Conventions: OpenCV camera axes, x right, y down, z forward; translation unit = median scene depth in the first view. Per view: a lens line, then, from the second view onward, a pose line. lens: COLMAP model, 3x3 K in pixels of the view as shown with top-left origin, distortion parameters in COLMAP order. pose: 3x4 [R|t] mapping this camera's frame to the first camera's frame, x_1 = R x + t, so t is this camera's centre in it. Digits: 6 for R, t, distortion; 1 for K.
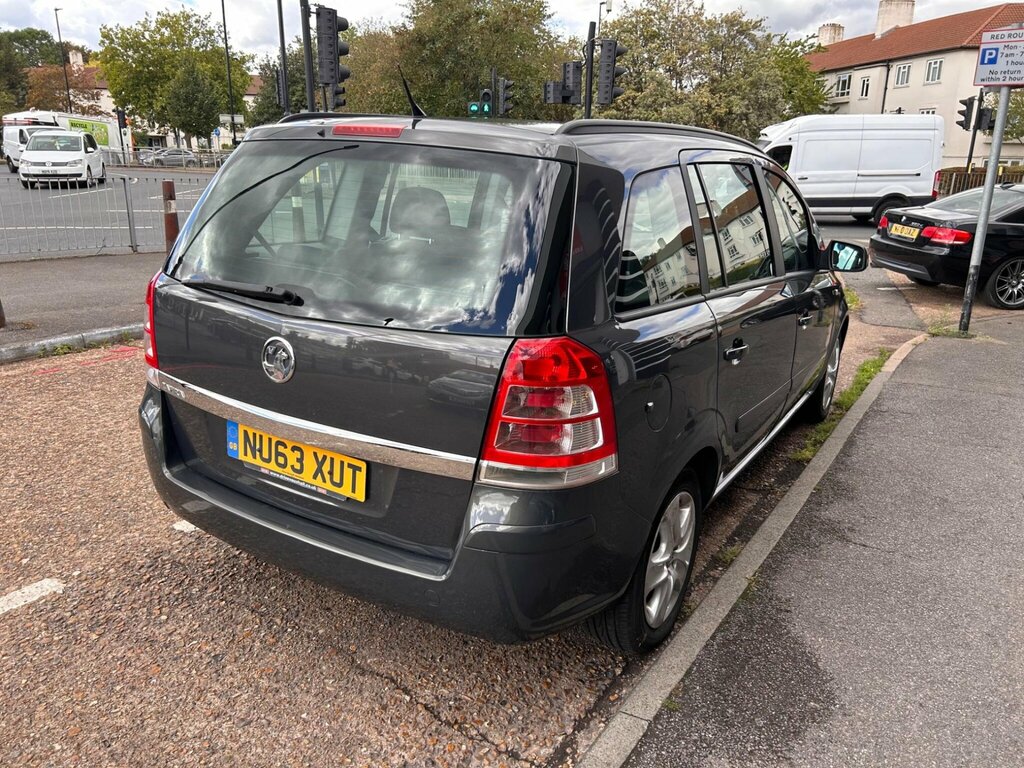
lens RADIAL K [[765.6, 0, 515.9], [0, 765.6, 378.6], [0, 0, 1]] dist [0.060359, -0.071062]
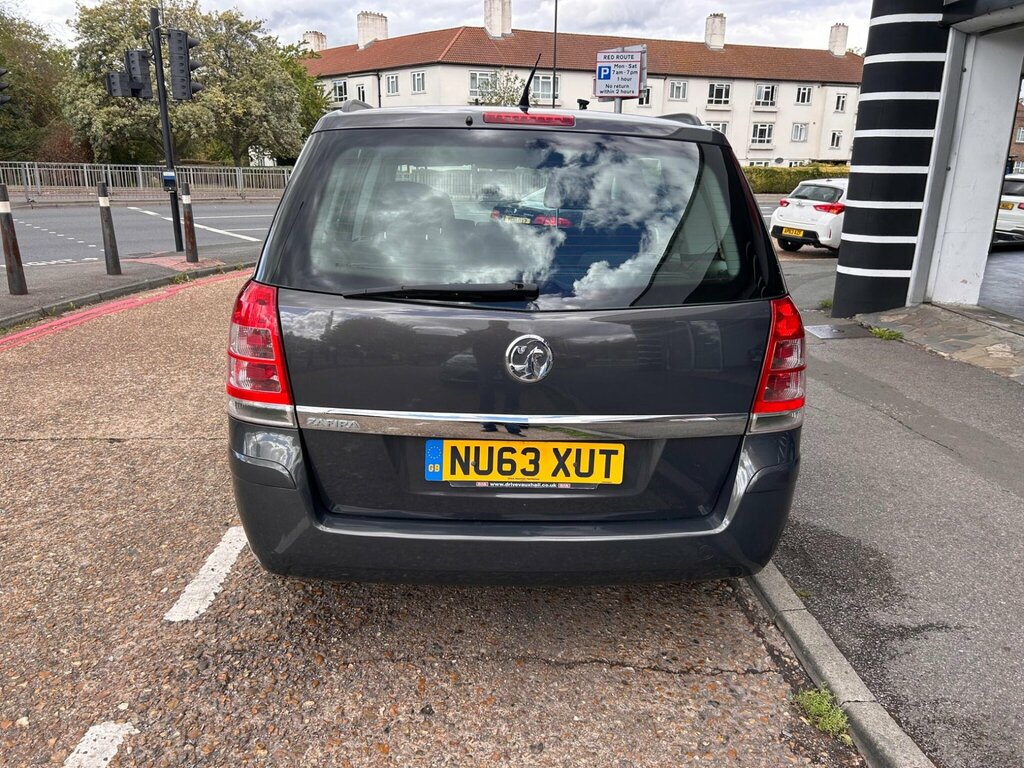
lens RADIAL K [[765.1, 0, 507.4], [0, 765.1, 374.3], [0, 0, 1]] dist [0.076347, -0.092537]
pose [[0.828841, -0.158240, 0.536640, -0.772230], [0.162312, 0.985927, 0.040032, -0.043331], [-0.535423, 0.053923, 0.842861, 0.194408]]
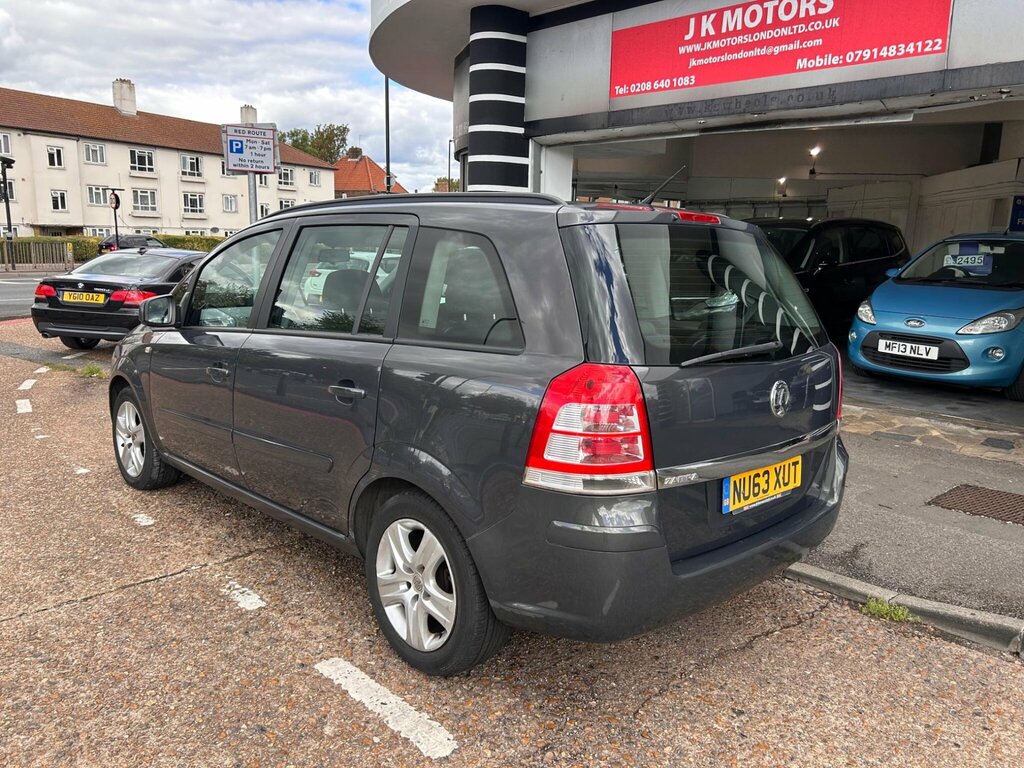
lens RADIAL K [[765.1, 0, 507.4], [0, 765.1, 374.3], [0, 0, 1]] dist [0.076347, -0.092537]
pose [[0.266971, -0.179221, 0.946893, -1.463900], [0.257064, 0.960198, 0.109261, -0.286327], [-0.928787, 0.214242, 0.302416, 0.934938]]
